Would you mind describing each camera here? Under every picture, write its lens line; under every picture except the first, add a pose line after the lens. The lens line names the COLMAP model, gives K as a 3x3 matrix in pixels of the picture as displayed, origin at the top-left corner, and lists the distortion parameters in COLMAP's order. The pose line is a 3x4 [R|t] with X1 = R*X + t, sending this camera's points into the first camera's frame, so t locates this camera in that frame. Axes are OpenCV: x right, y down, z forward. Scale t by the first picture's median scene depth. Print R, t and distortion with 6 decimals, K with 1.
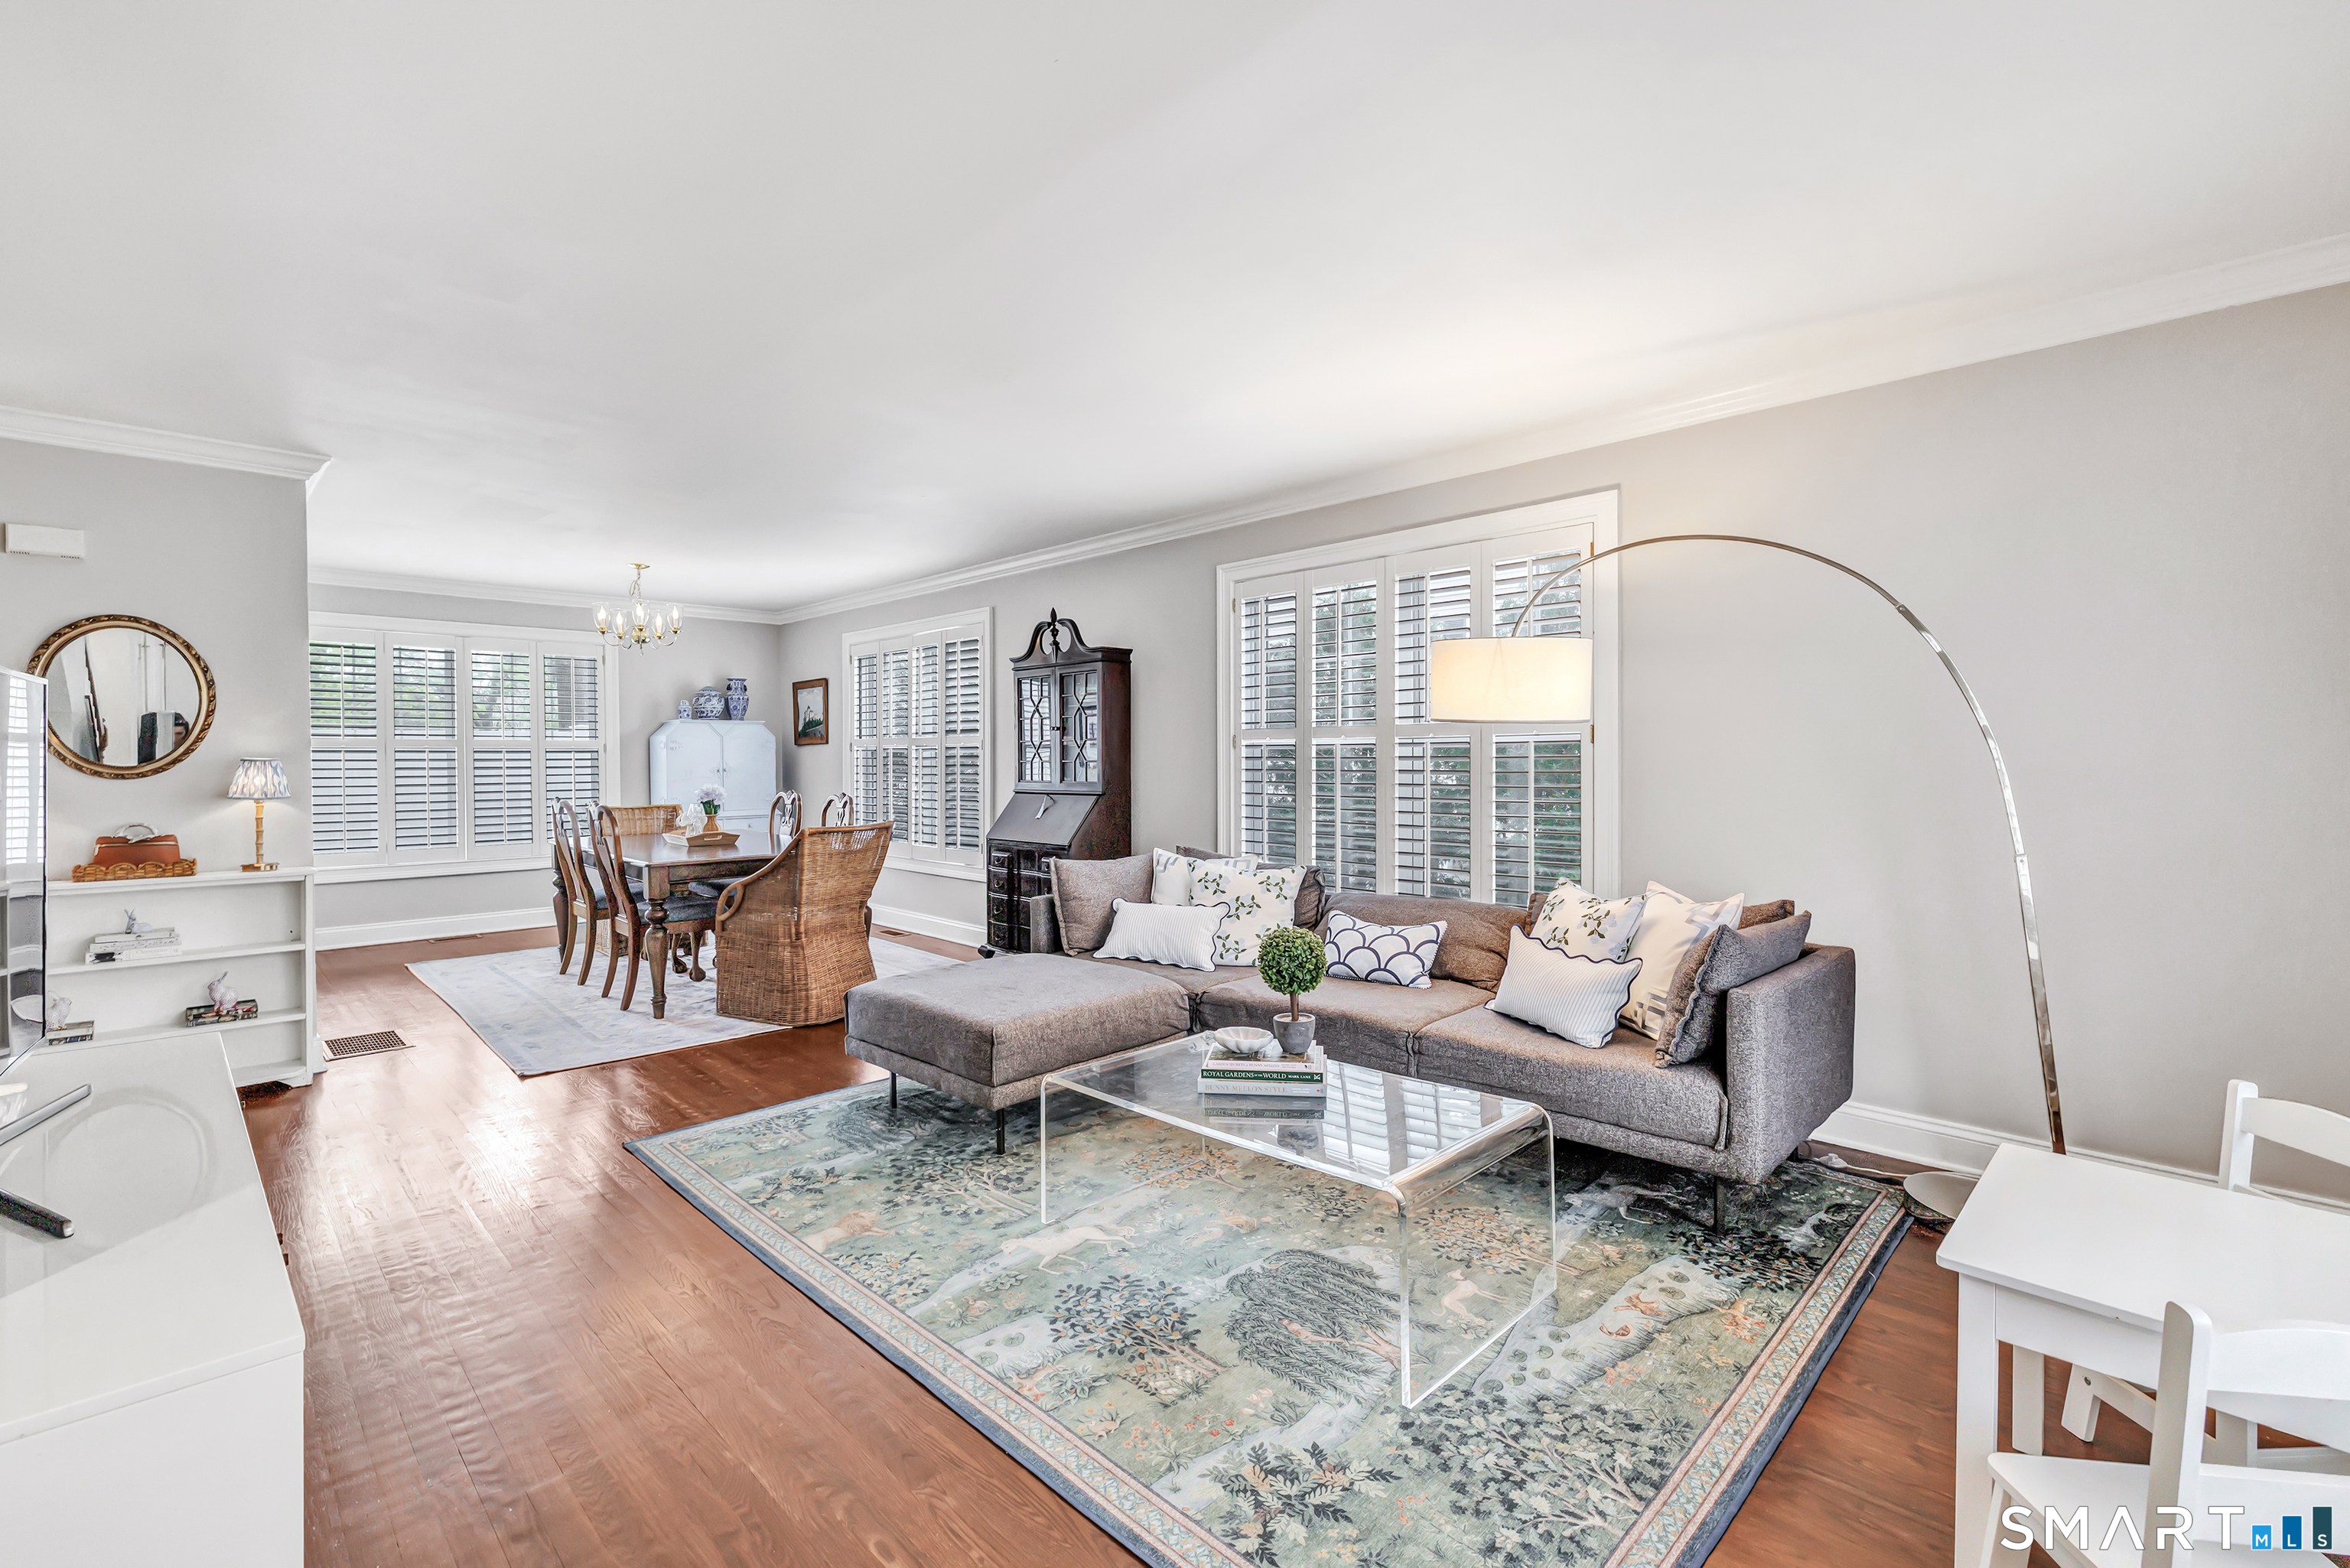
lens RADIAL K [[1028.5, 0, 1170.8], [0, 1028.5, 743.4], [0, 0, 1]] dist [-0.001369, 0.000144]
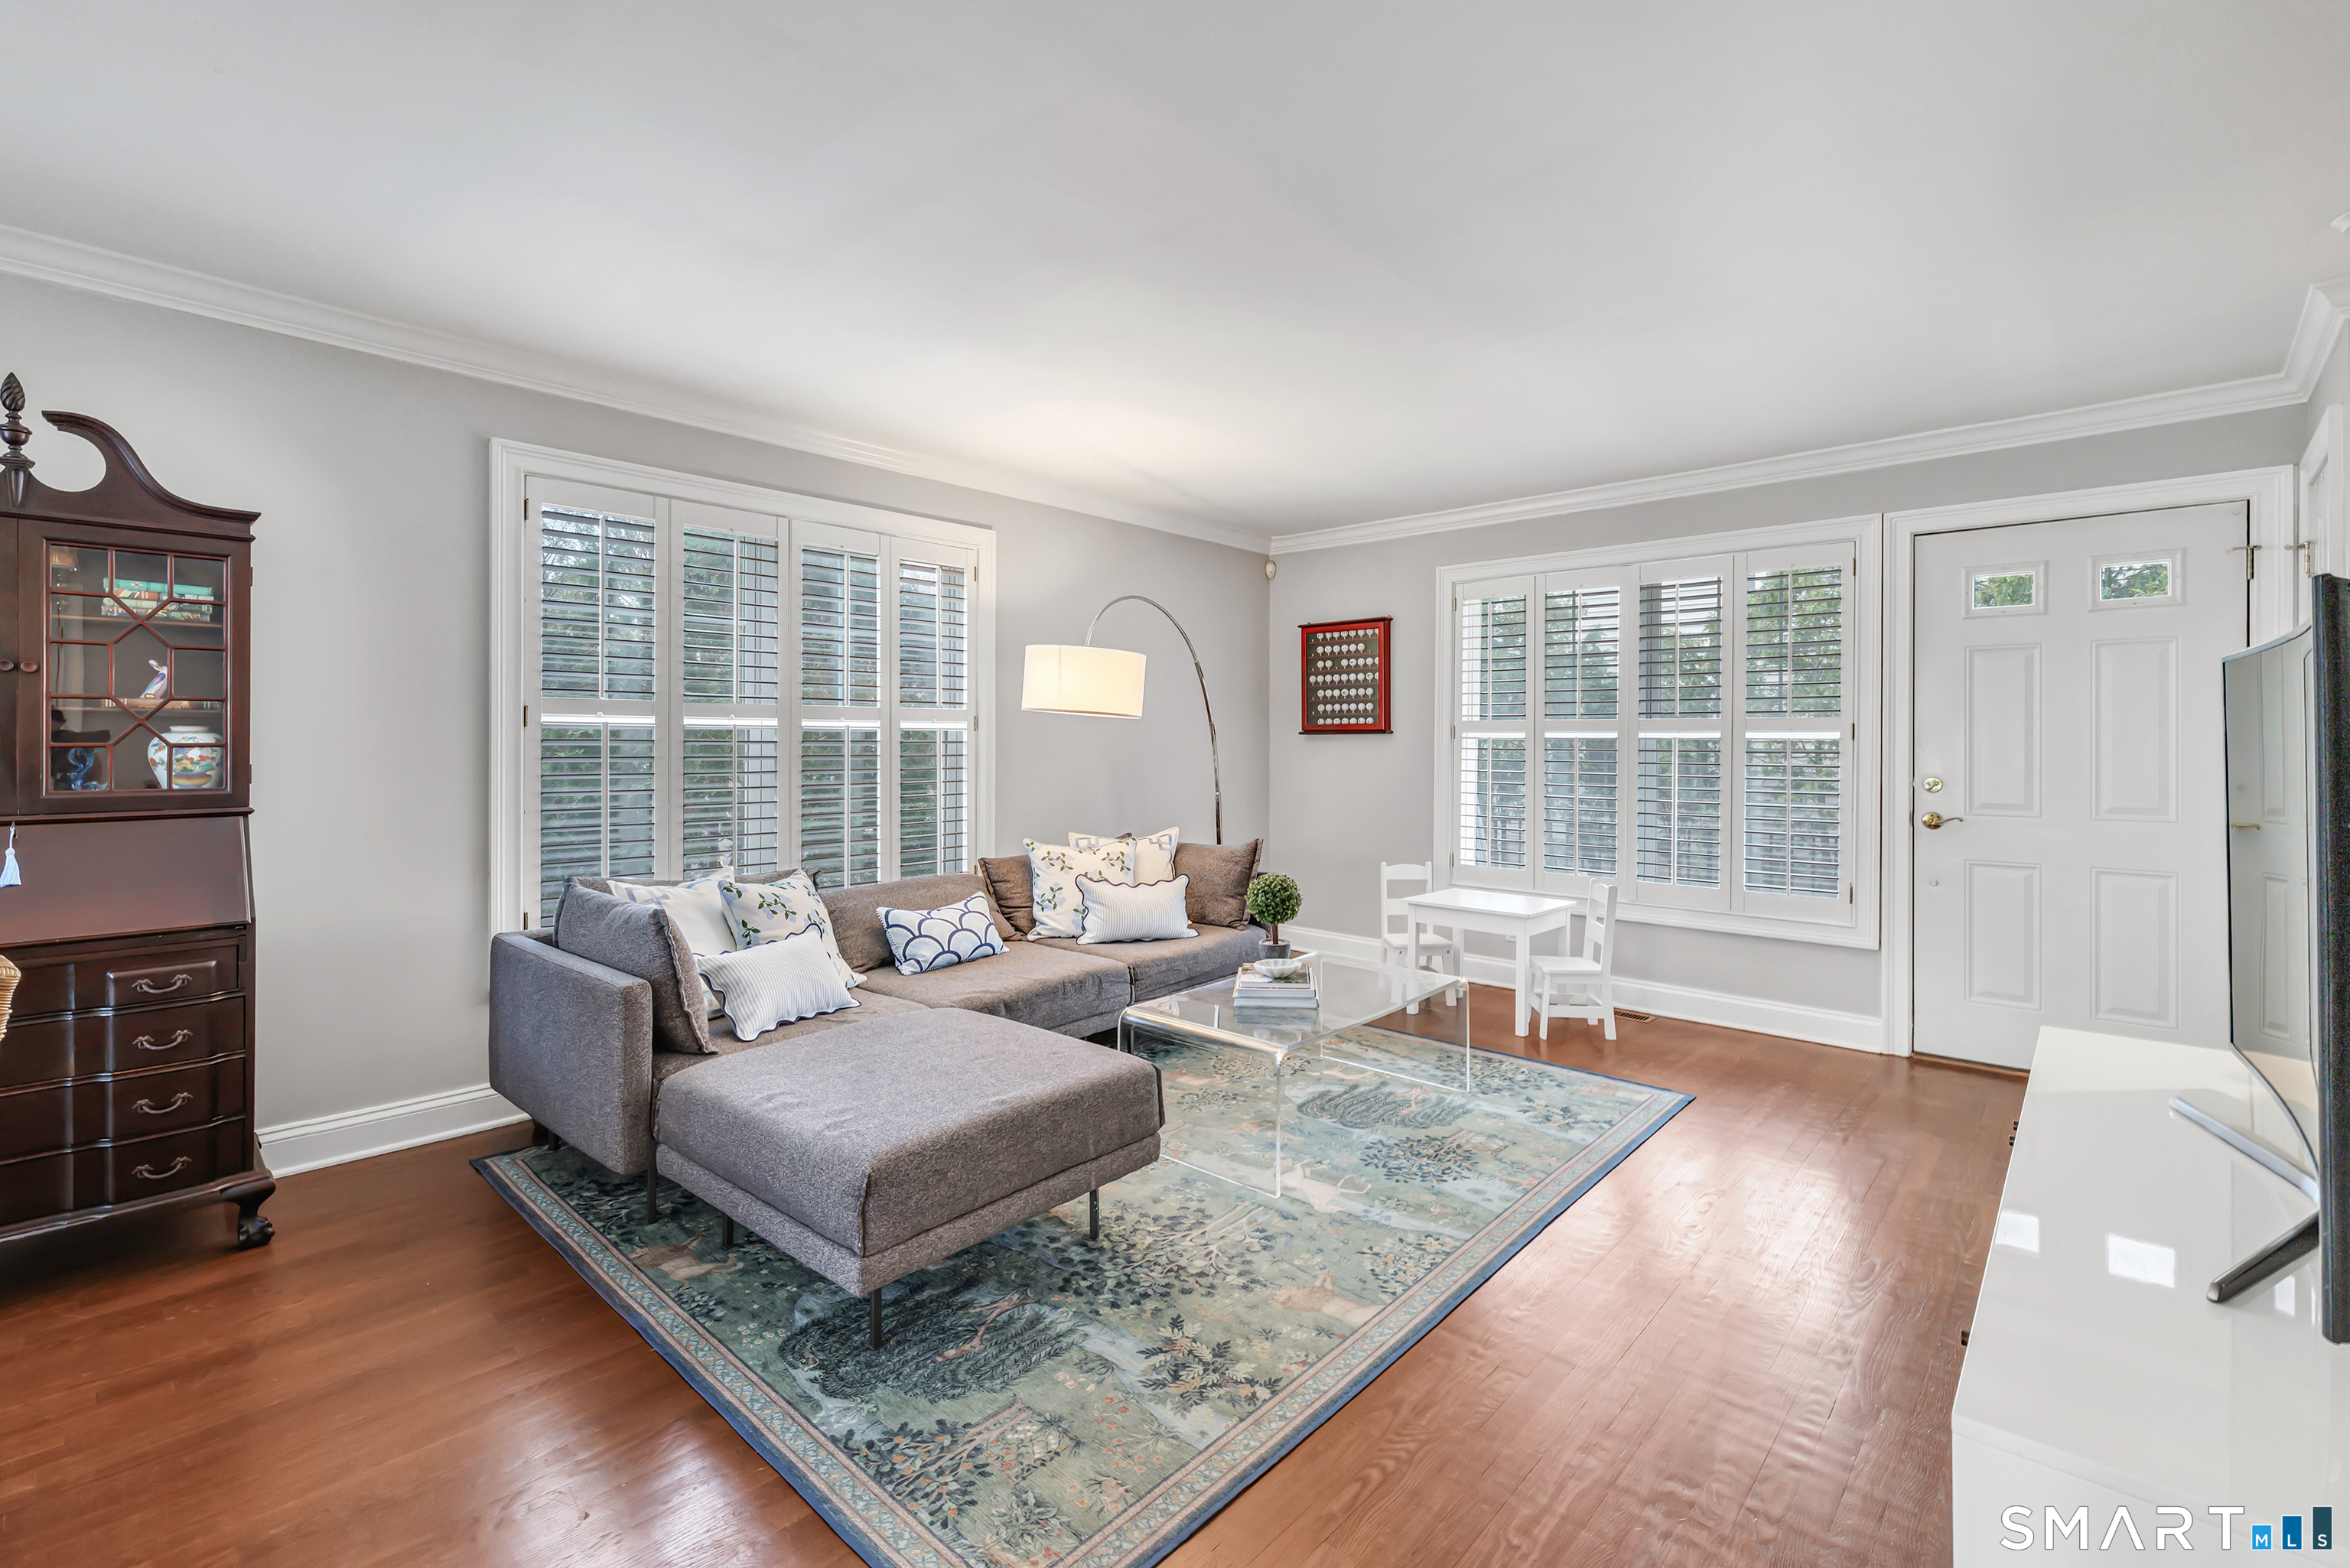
lens RADIAL K [[1028.5, 0, 1170.8], [0, 1028.5, 743.4], [0, 0, 1]] dist [-0.001369, 0.000144]
pose [[-0.050513, 0.004028, 0.998715, -1.082569], [-0.017779, 0.999830, -0.004932, 0.020868], [-0.998565, -0.018005, -0.050433, 1.105535]]
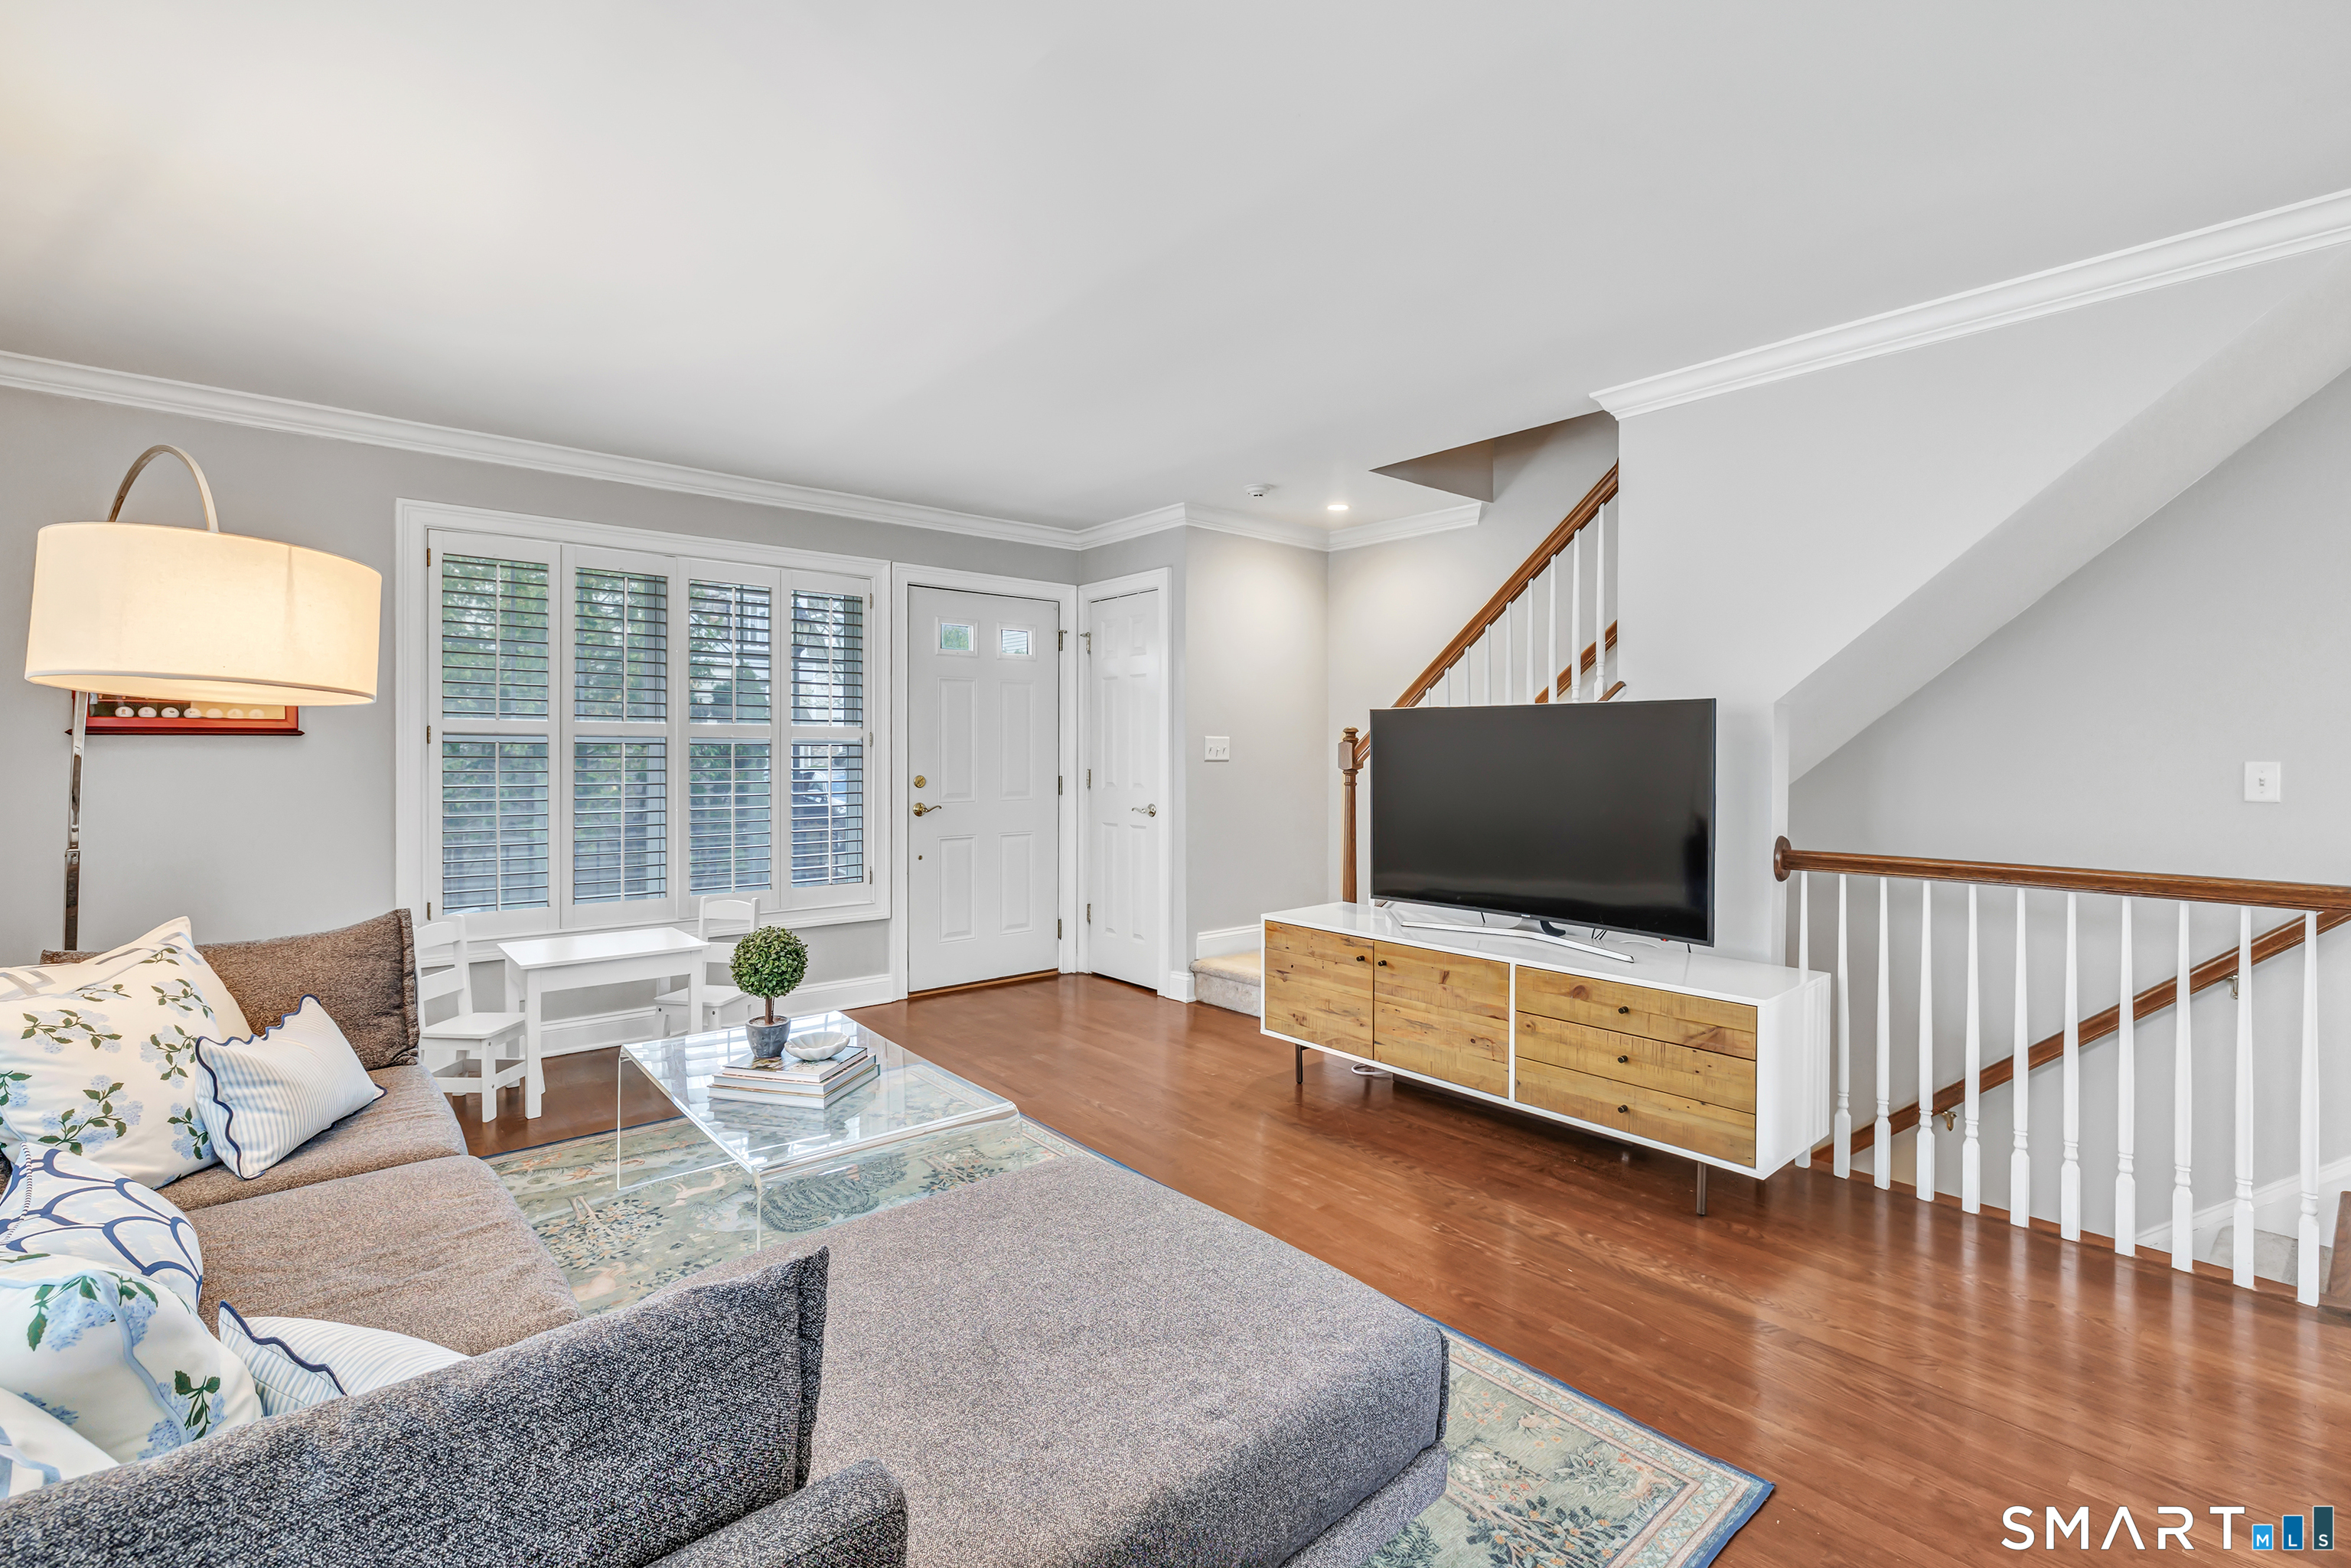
lens RADIAL K [[1038.0, 0, 1175.4], [0, 1038.0, 768.3], [0, 0, 1]] dist [-0.026582, 0.000015]
pose [[-0.997774, -0.002727, 0.066635, -0.298381], [-0.002596, 0.999995, 0.002049, 0.023525], [-0.066640, 0.001872, -0.997775, 1.779099]]
